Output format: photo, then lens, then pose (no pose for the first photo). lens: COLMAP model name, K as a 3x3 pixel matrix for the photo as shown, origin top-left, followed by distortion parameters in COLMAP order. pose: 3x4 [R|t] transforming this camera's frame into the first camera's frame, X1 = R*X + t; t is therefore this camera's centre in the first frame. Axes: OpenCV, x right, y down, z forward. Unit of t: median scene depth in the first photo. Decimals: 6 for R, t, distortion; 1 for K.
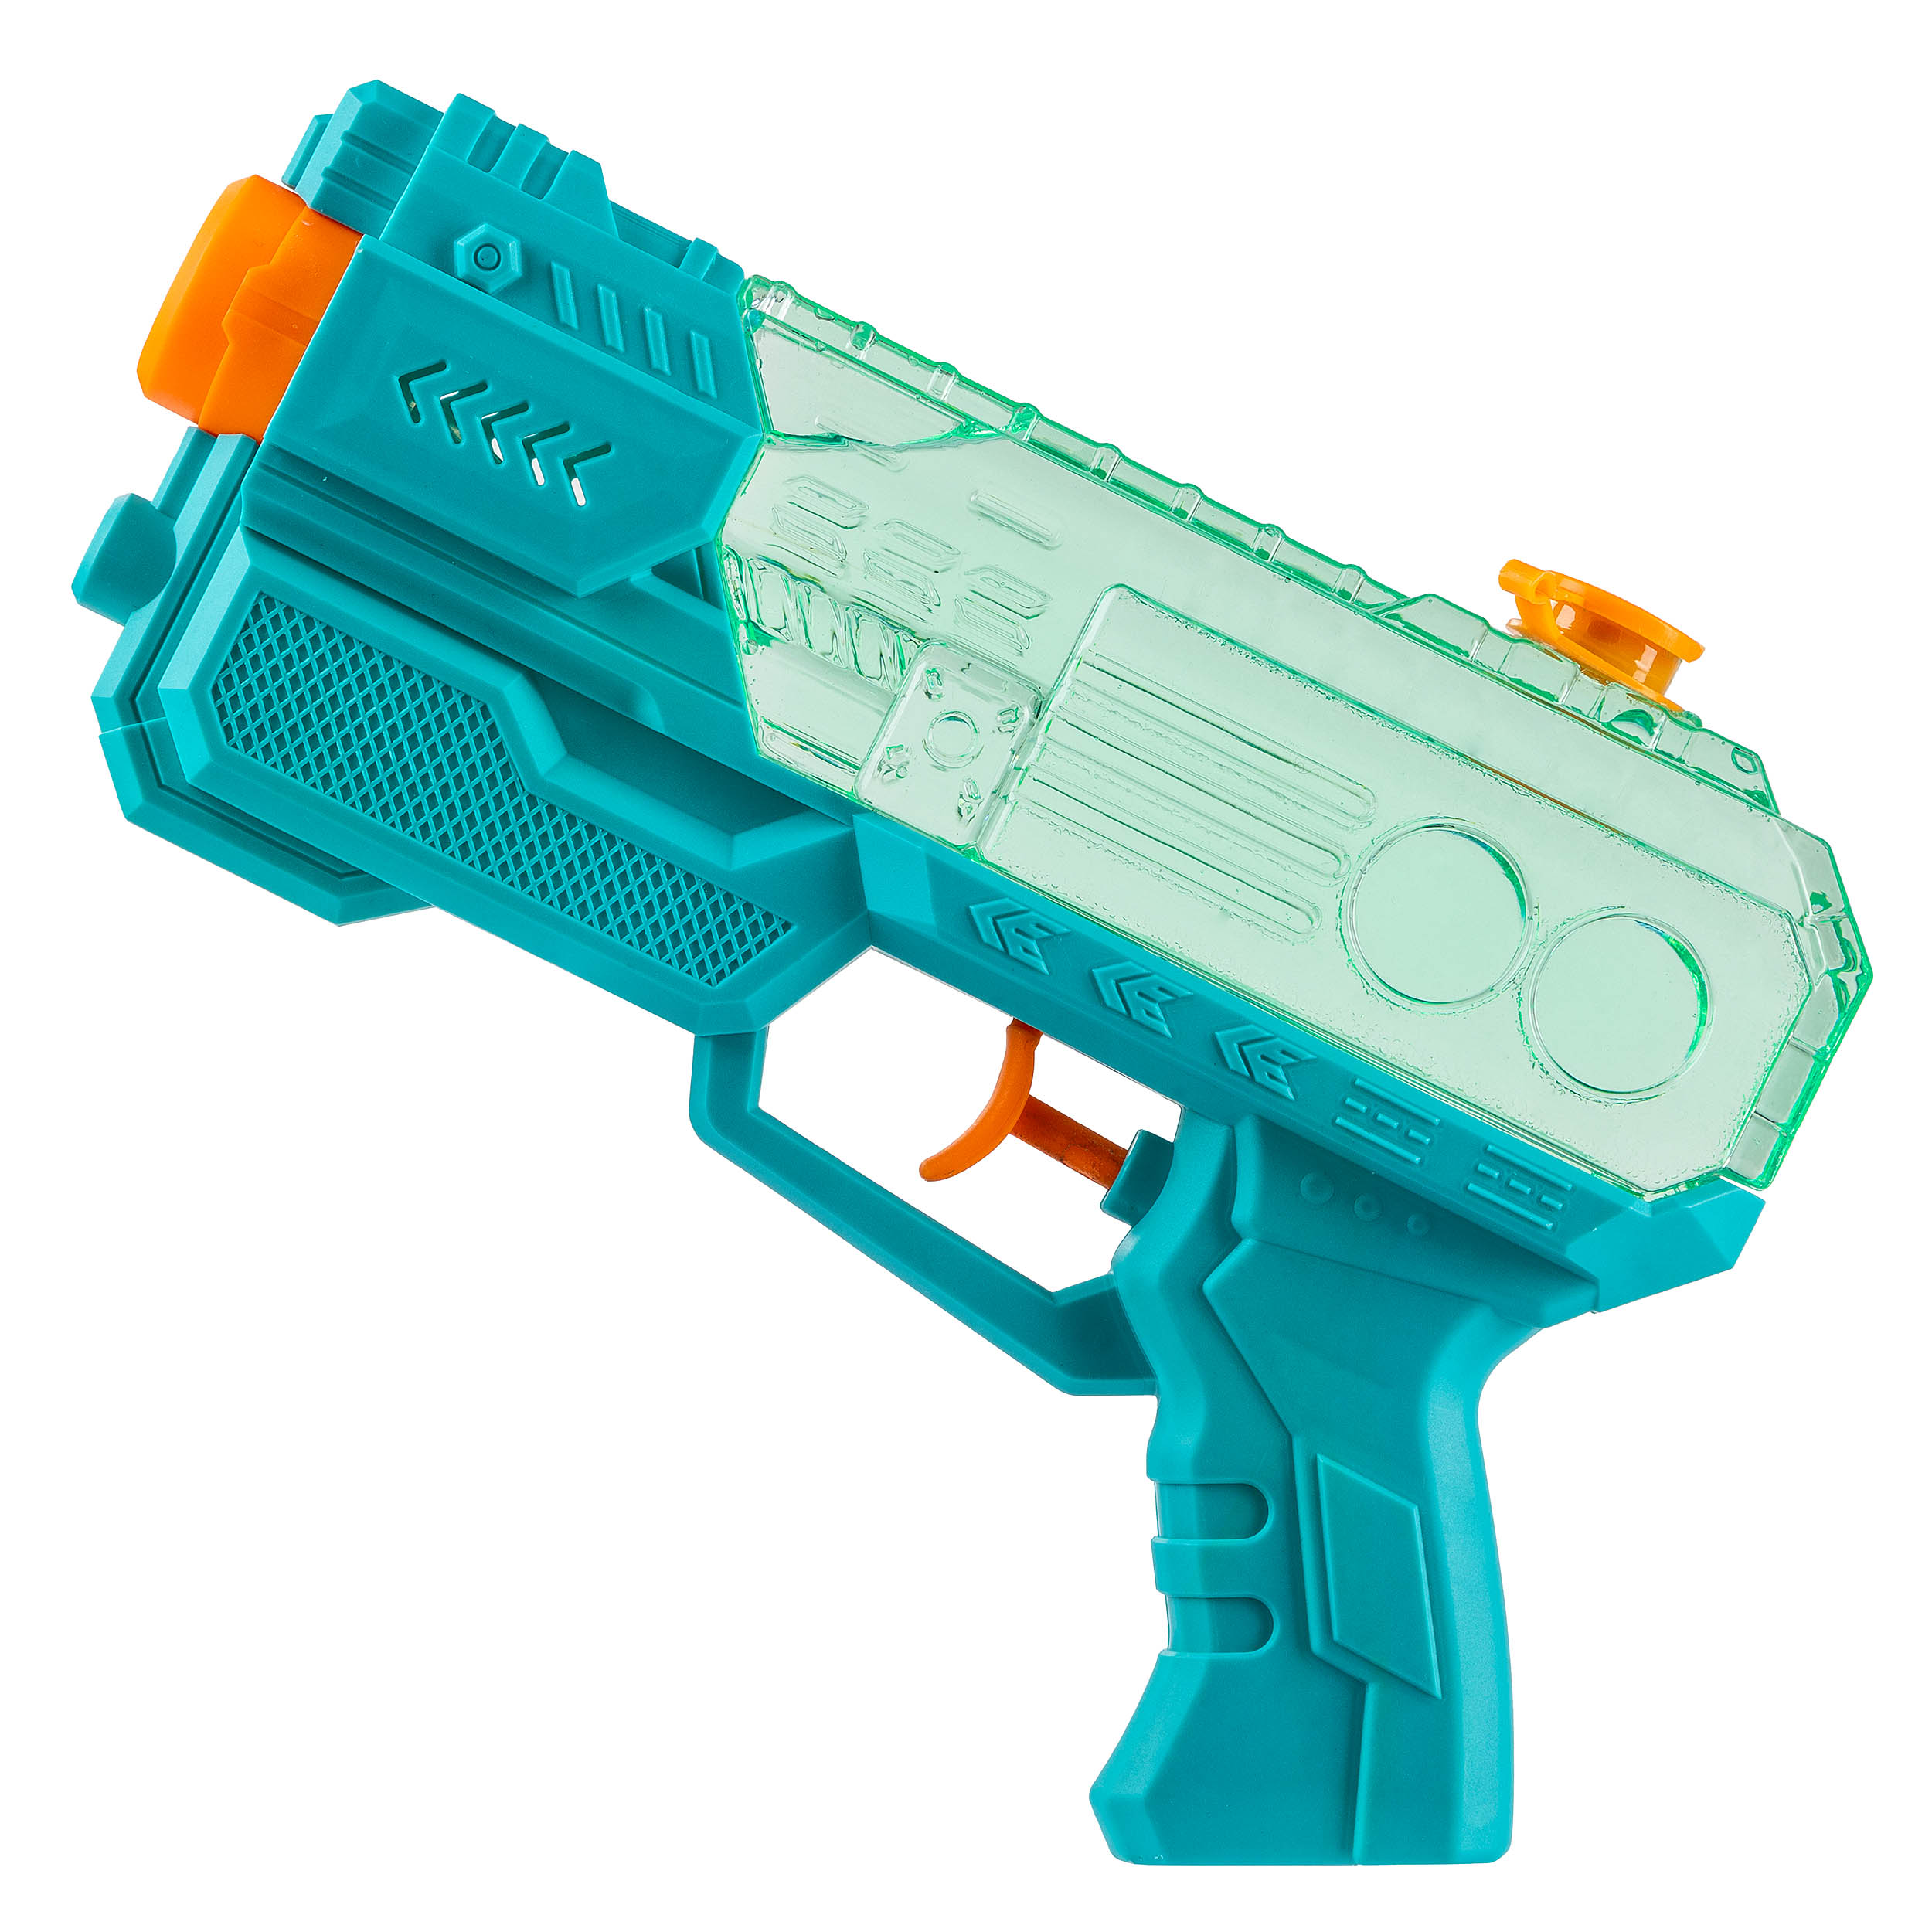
lens RADIAL K [[11250.3, 0, 966.0], [0, 11250.3, 966.0], [0, 0, 1]] dist [0.224886, 8.211934]
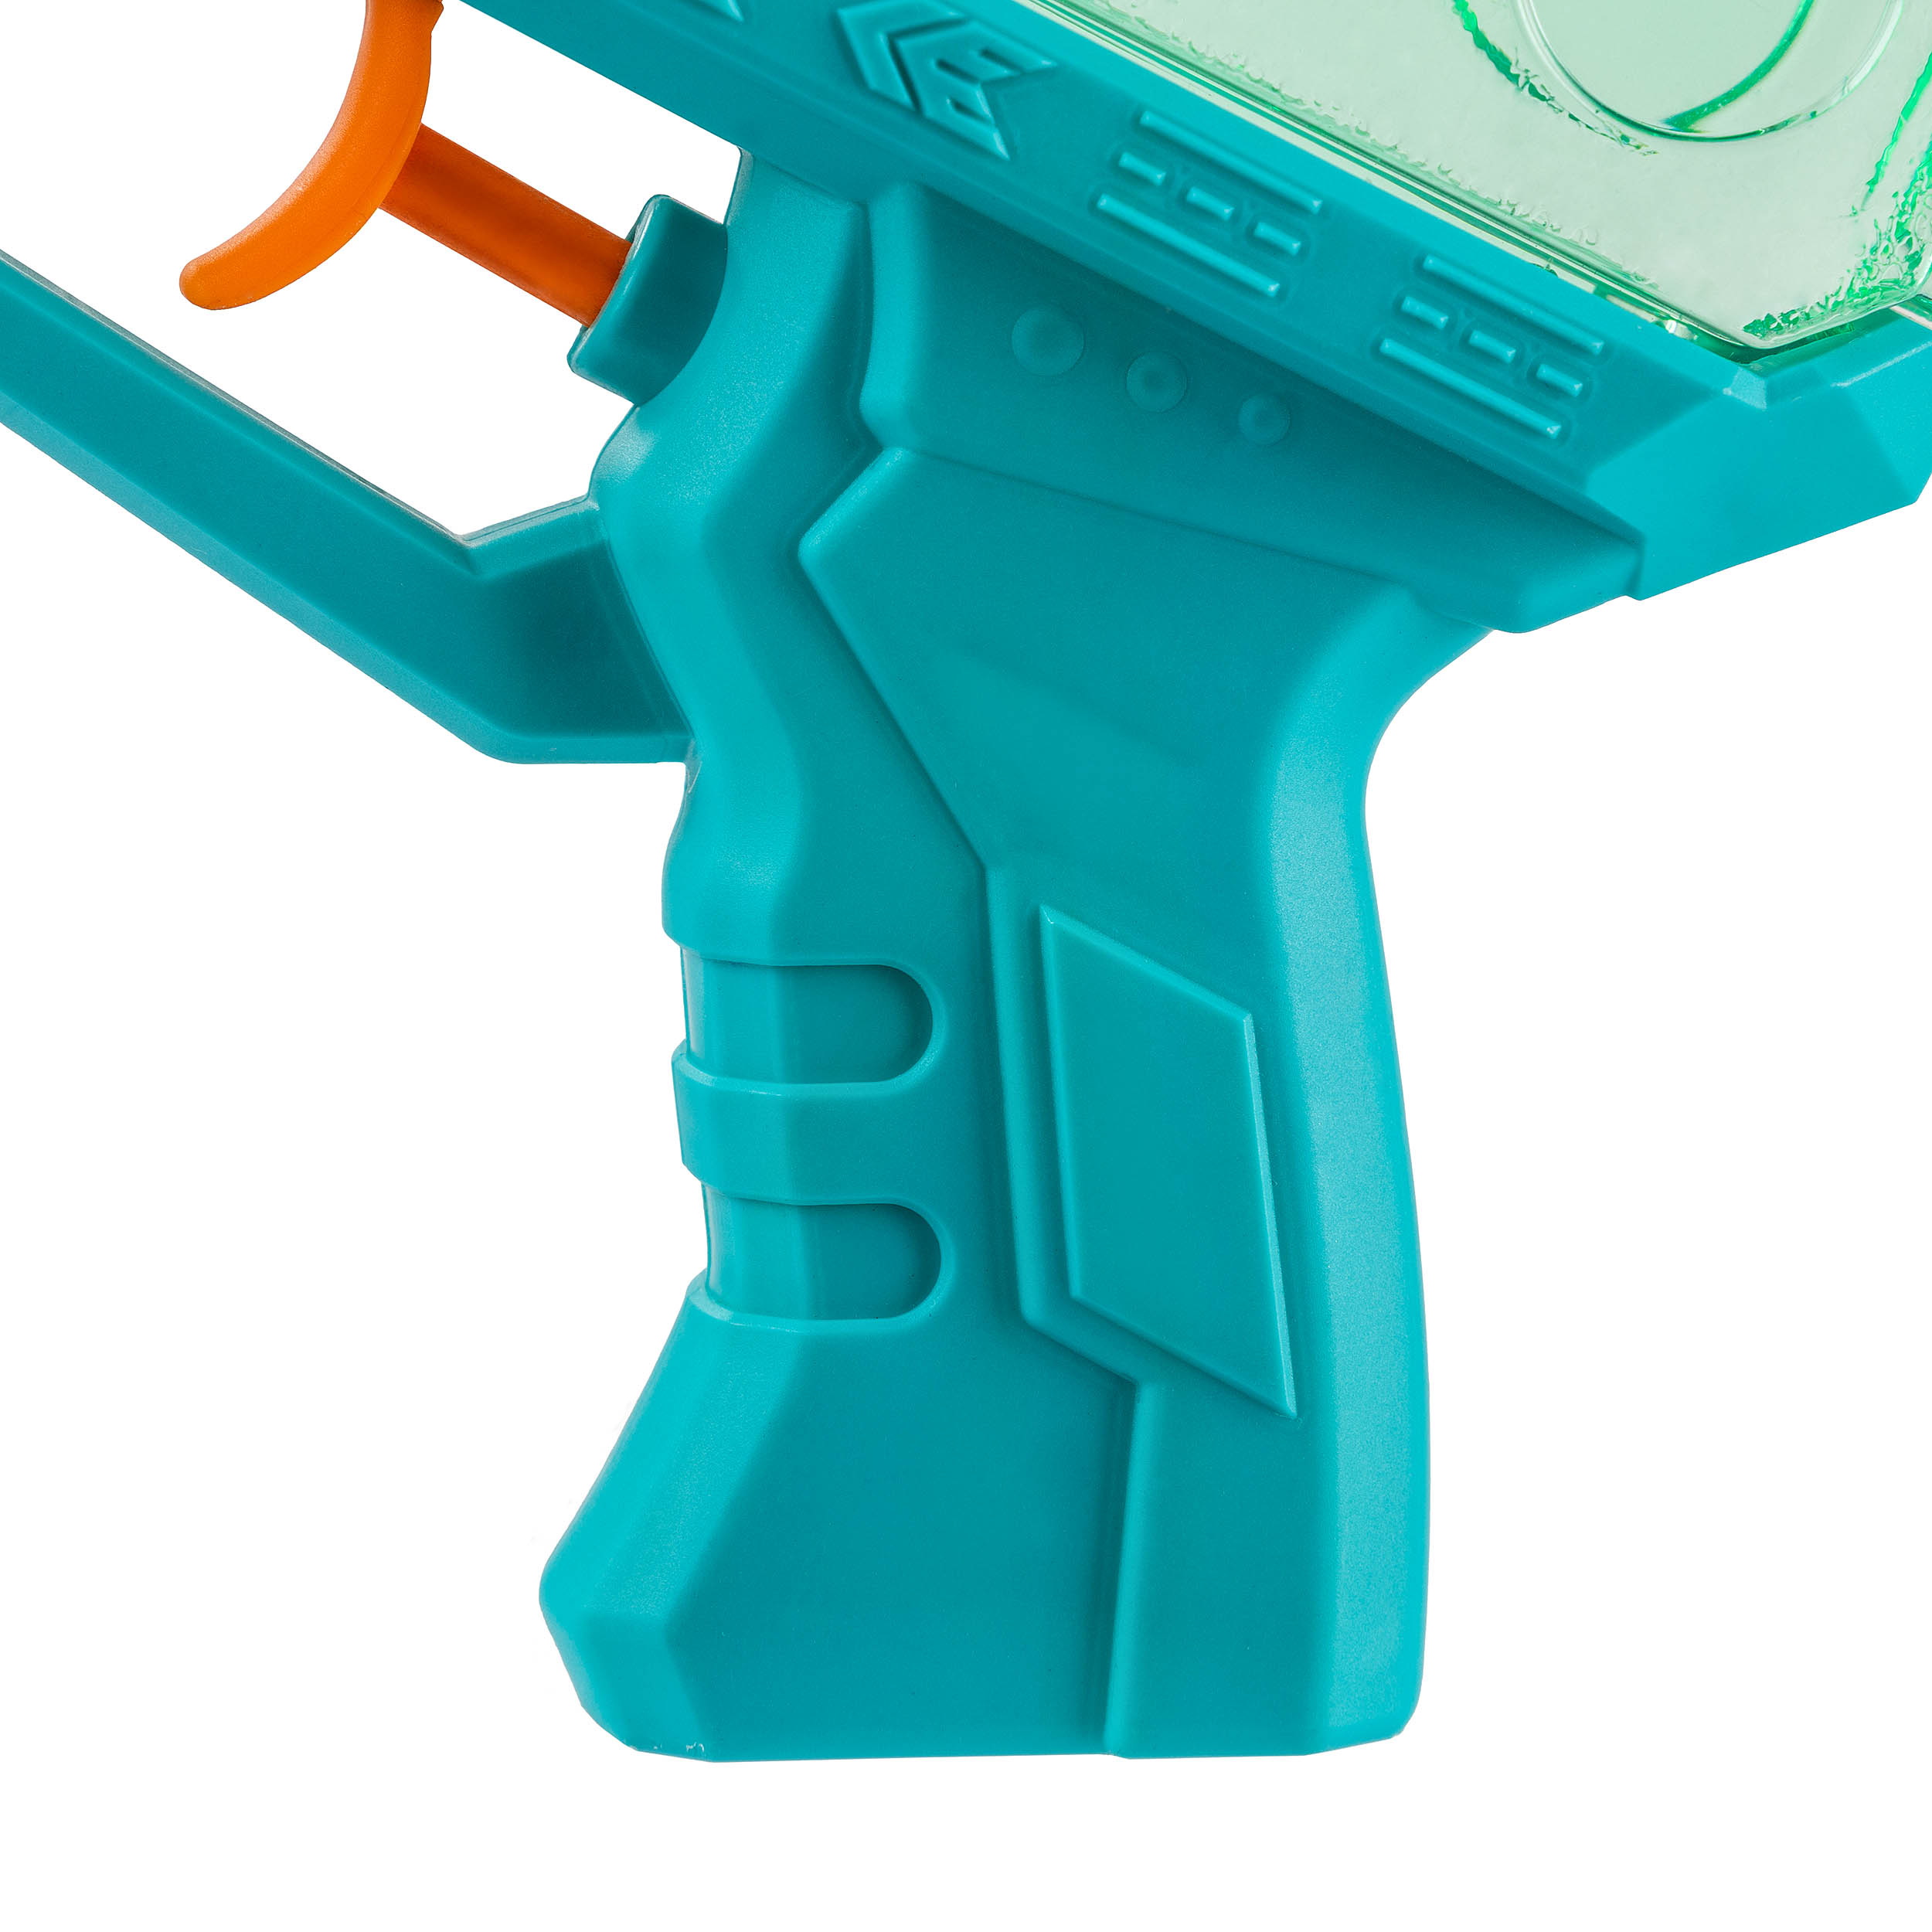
lens RADIAL K [[11057.1, 0, 966.0], [0, 11057.1, 966.0], [0, 0, 1]] dist [-0.023639, 14.566508]
pose [[0.996271, -0.003699, 0.086202, -0.011507], [-0.008211, 0.990481, 0.137401, -0.017303], [-0.085889, -0.137597, 0.986757, 0.545651]]
